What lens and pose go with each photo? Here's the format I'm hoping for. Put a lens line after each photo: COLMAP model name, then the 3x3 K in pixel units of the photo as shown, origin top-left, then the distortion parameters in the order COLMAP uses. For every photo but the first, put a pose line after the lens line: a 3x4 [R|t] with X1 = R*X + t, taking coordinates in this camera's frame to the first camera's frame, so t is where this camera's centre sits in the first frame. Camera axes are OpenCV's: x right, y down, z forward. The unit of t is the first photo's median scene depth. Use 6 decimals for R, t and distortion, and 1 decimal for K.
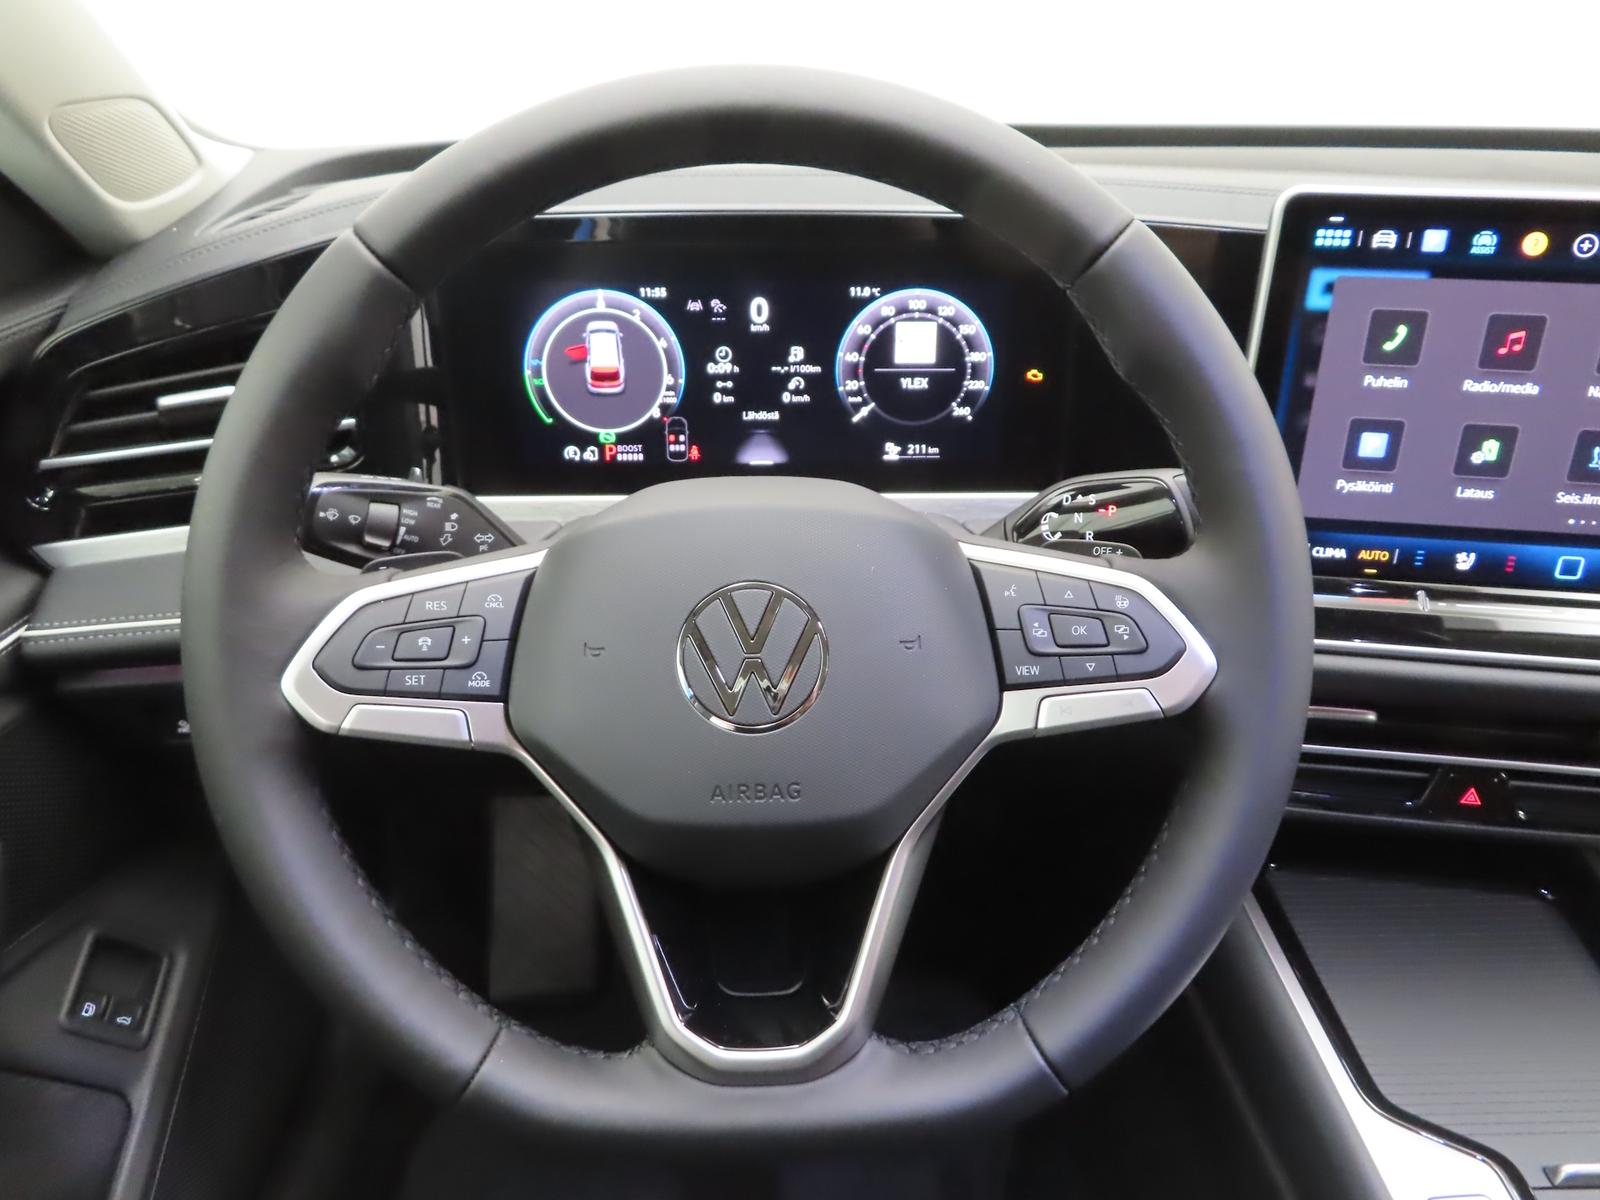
lens RADIAL K [[1149.3, 0, 800.0], [0, 1149.3, 600.0], [0, 0, 1]] dist [-0.003371, 0.009458]
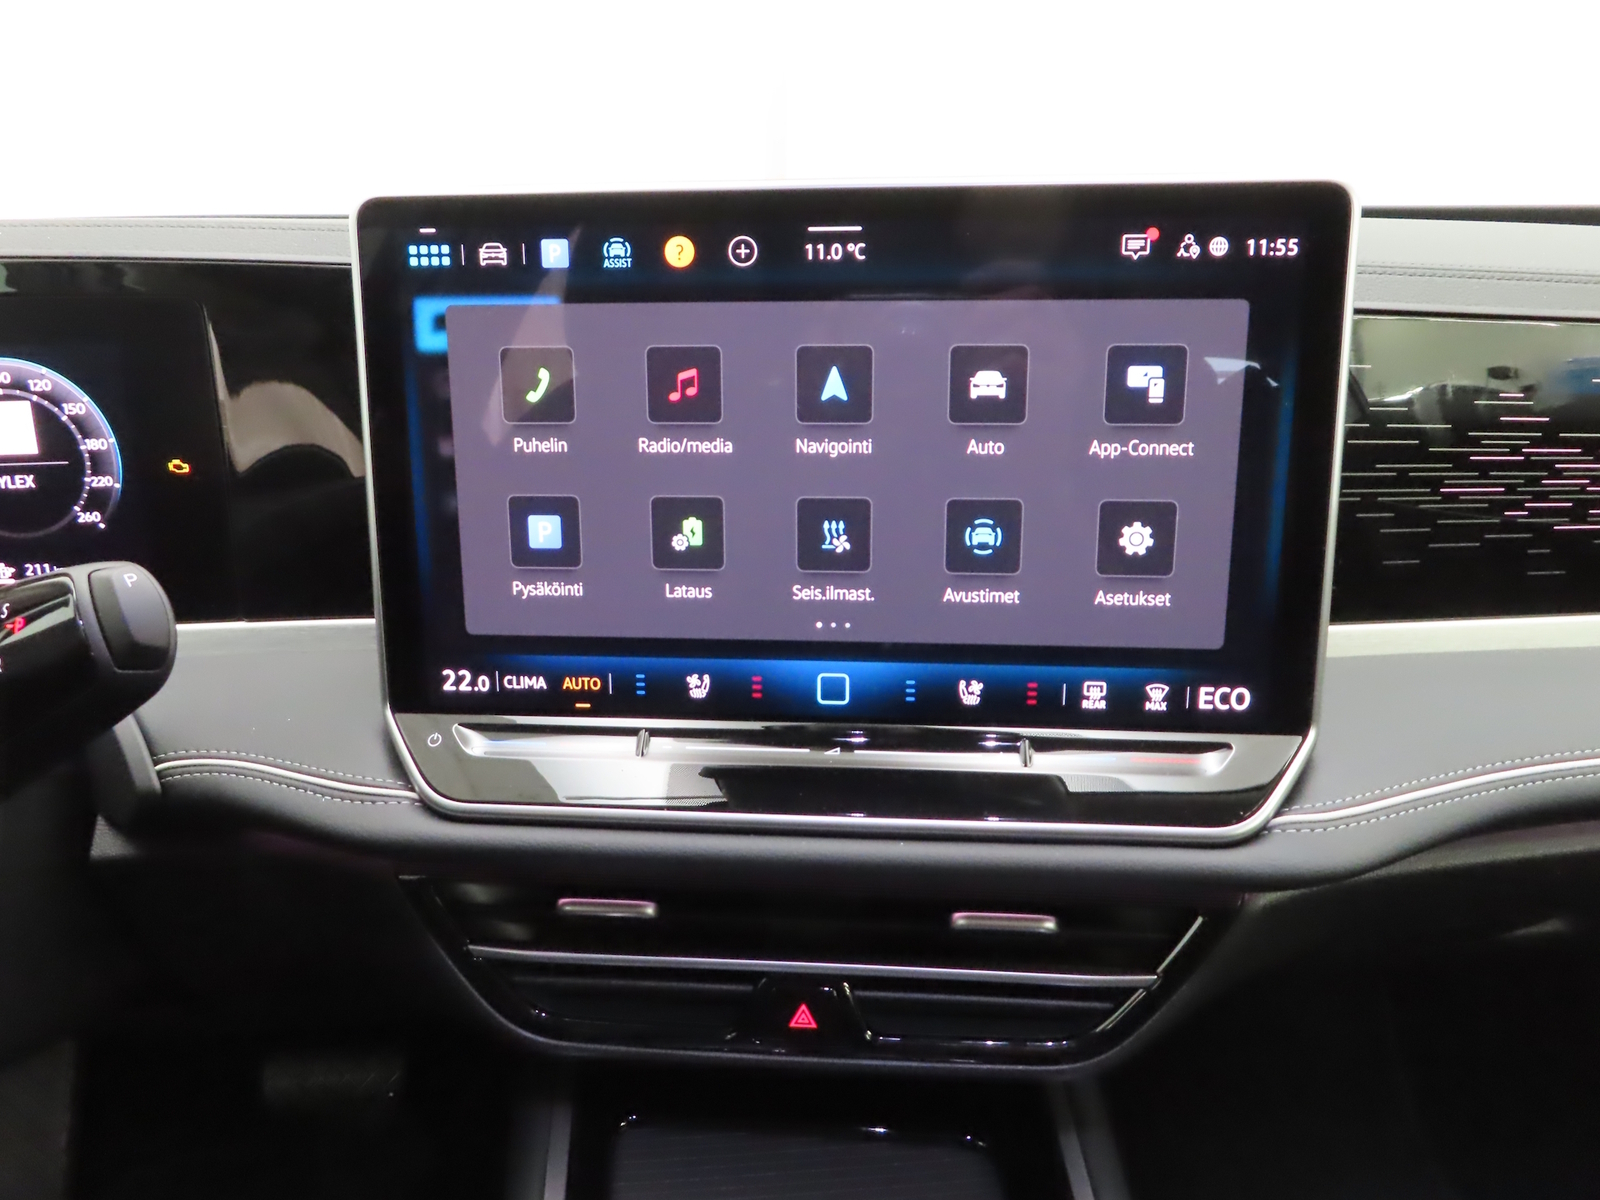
lens RADIAL K [[1149.3, 0, 800.0], [0, 1149.3, 600.0], [0, 0, 1]] dist [-0.003371, 0.009458]
pose [[0.998612, -0.038129, 0.036331, 0.623141], [0.043429, 0.986404, -0.158499, 0.030601], [-0.029794, 0.159857, 0.986690, 0.275268]]
